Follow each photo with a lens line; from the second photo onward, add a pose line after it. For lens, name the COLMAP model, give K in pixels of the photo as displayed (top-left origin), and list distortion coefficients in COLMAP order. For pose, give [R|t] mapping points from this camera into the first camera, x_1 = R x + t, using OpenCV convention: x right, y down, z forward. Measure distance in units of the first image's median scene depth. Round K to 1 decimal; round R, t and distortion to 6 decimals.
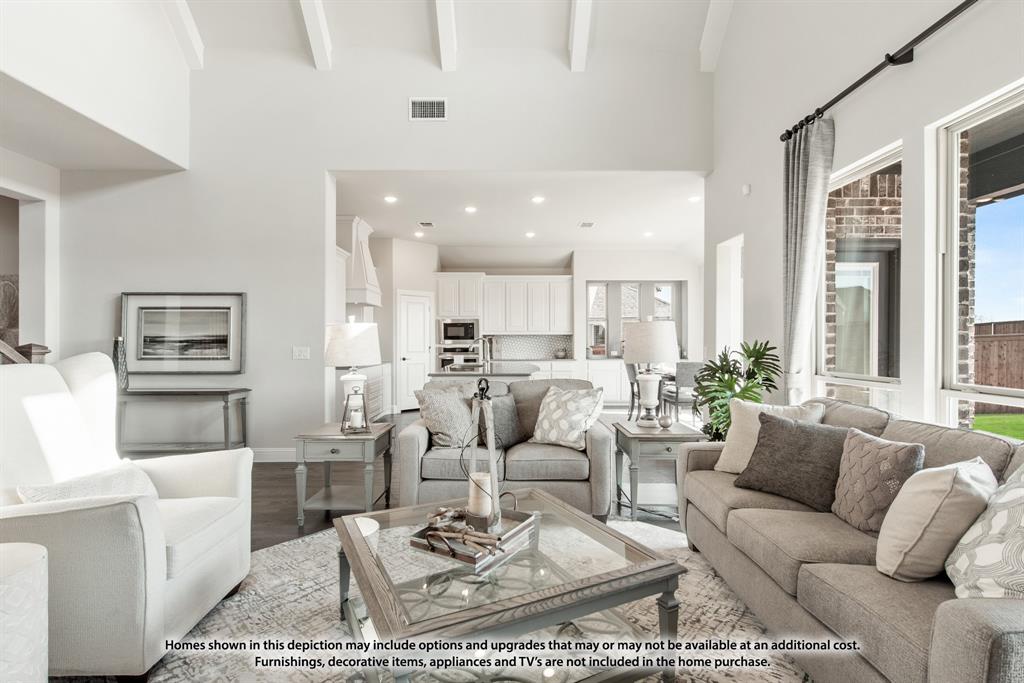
lens RADIAL K [[490.4, 0, 507.6], [0, 490.4, 343.3], [0, 0, 1]] dist [0.006009, -0.000361]
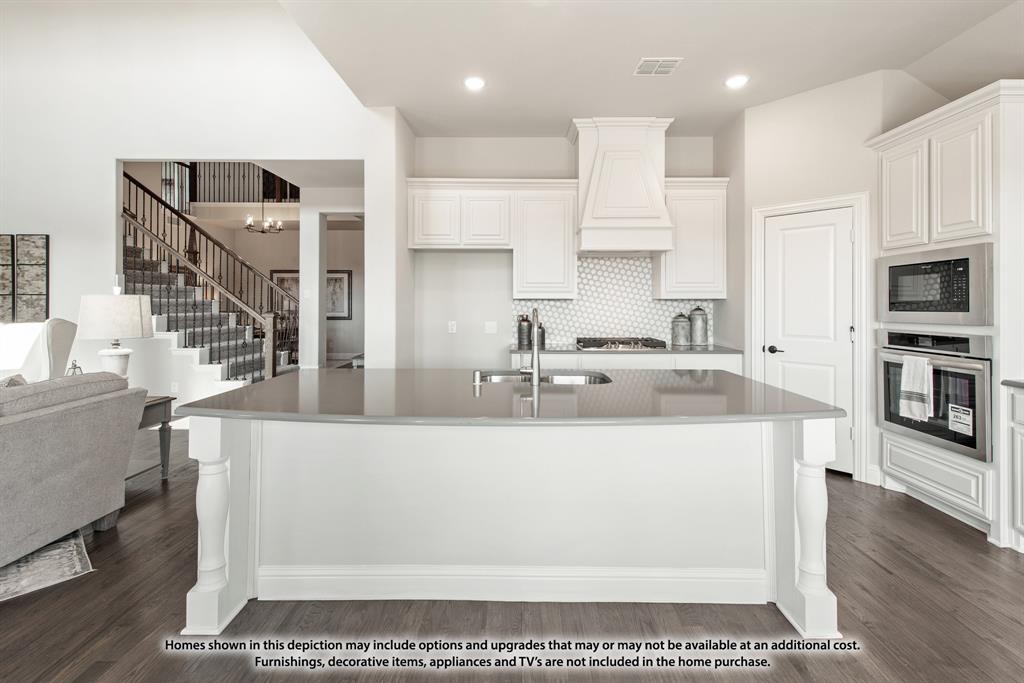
lens RADIAL K [[458.2, 0, 512.8], [0, 458.2, 300.0], [0, 0, 1]] dist [0.013312, -0.001258]
pose [[-0.016088, -0.007119, -0.999845, 0.230951], [-0.005042, 0.999963, -0.007038, -0.011467], [0.999858, 0.004928, -0.016123, 0.719081]]
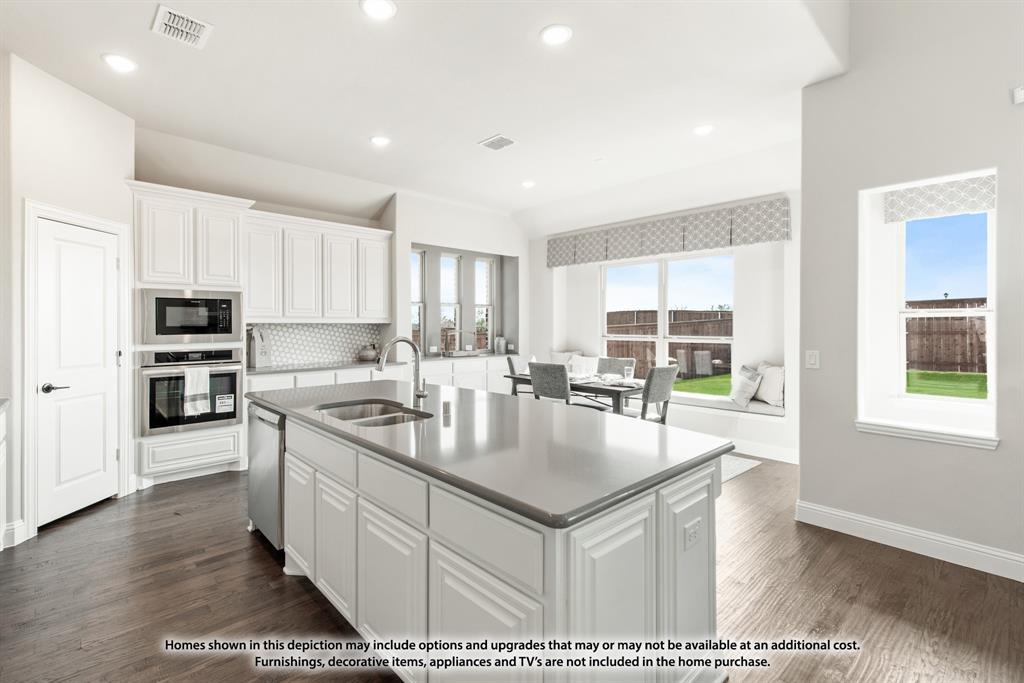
lens RADIAL K [[458.2, 0, 476.7], [0, 458.2, 324.7], [0, 0, 1]] dist [0.013312, -0.001258]
pose [[0.753661, 0.001184, 0.657262, -0.187122], [0.001161, 0.999994, -0.003132, -0.014755], [-0.657262, 0.003124, 0.753656, 0.492809]]
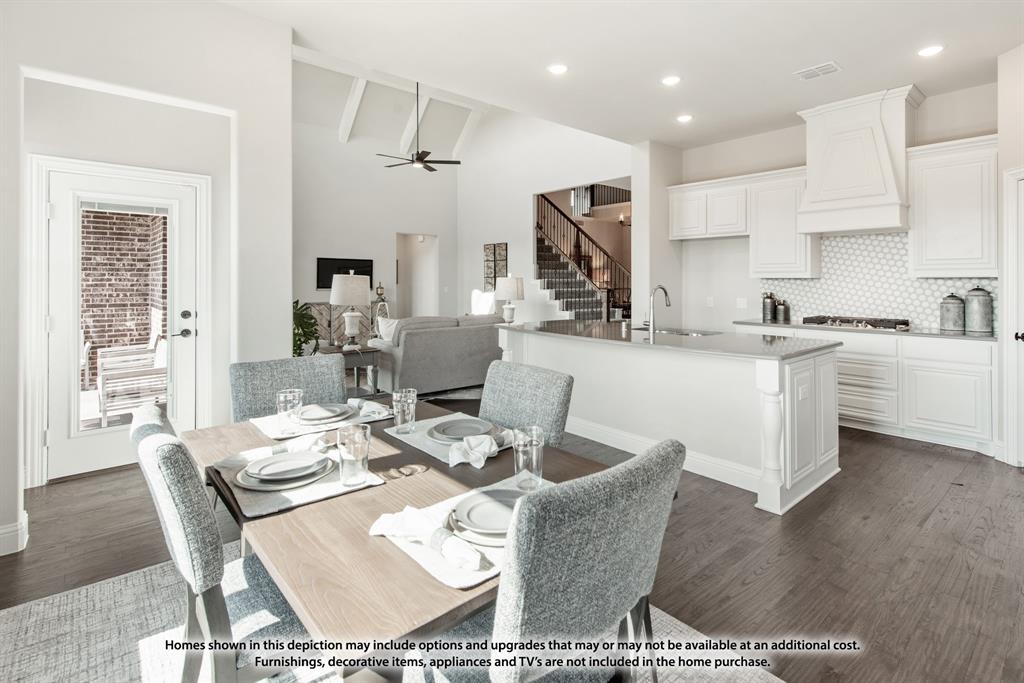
lens RADIAL K [[496.8, 0, 514.6], [0, 496.8, 279.3], [0, 0, 1]] dist [-0.002076, -0.000690]
pose [[-0.768346, -0.003018, -0.640028, 0.354821], [-0.003748, 0.999993, -0.000217, -0.013636], [0.640024, 0.002232, -0.768352, 0.995629]]
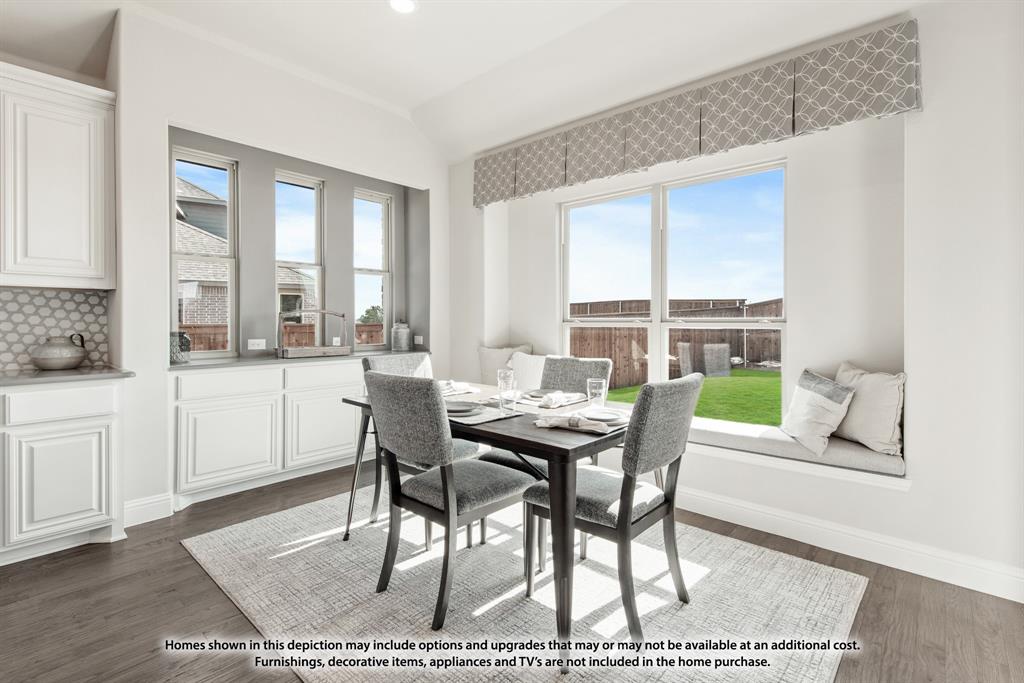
lens RADIAL K [[469.0, 0, 532.5], [0, 469.0, 320.5], [0, 0, 1]] dist [0.010192, -0.002310]
pose [[0.649733, 0.000786, 0.760162, 0.082107], [0.000958, 0.999998, -0.001853, 0.002302], [-0.760162, 0.001932, 0.649731, 0.640665]]
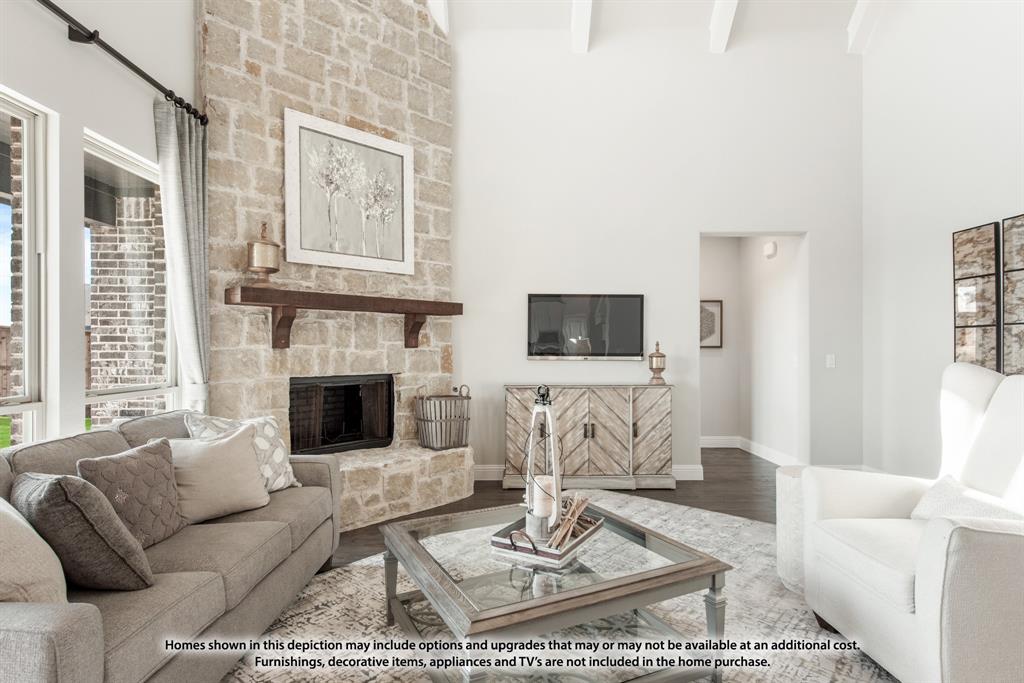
lens RADIAL K [[542.8, 0, 518.1], [0, 542.8, 346.1], [0, 0, 1]] dist [0.018097, -0.001181]
pose [[-0.999972, -0.001674, -0.007342, 0.001988], [-0.001683, 0.999998, 0.001289, -0.003437], [0.007339, 0.001302, -0.999972, 0.471242]]
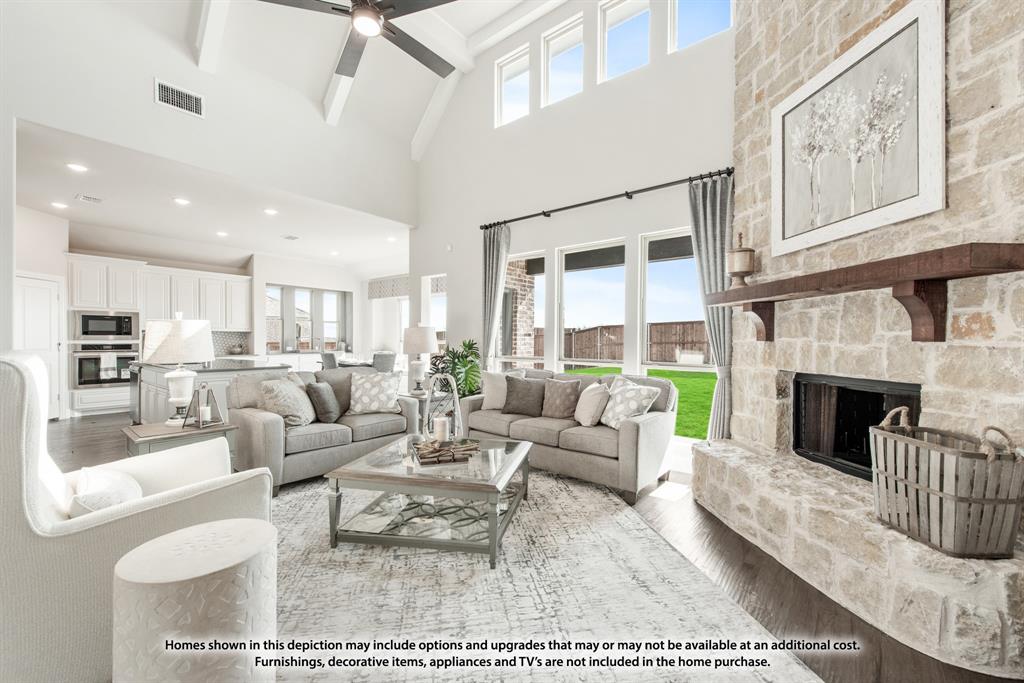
lens RADIAL K [[410.9, 0, 516.8], [0, 410.9, 343.4], [0, 0, 1]] dist [0.008171, -0.001635]
pose [[0.626779, -0.002386, 0.779193, -0.216759], [-0.003977, 0.999972, 0.006261, -0.000291], [-0.779187, -0.007024, 0.626752, -0.020998]]
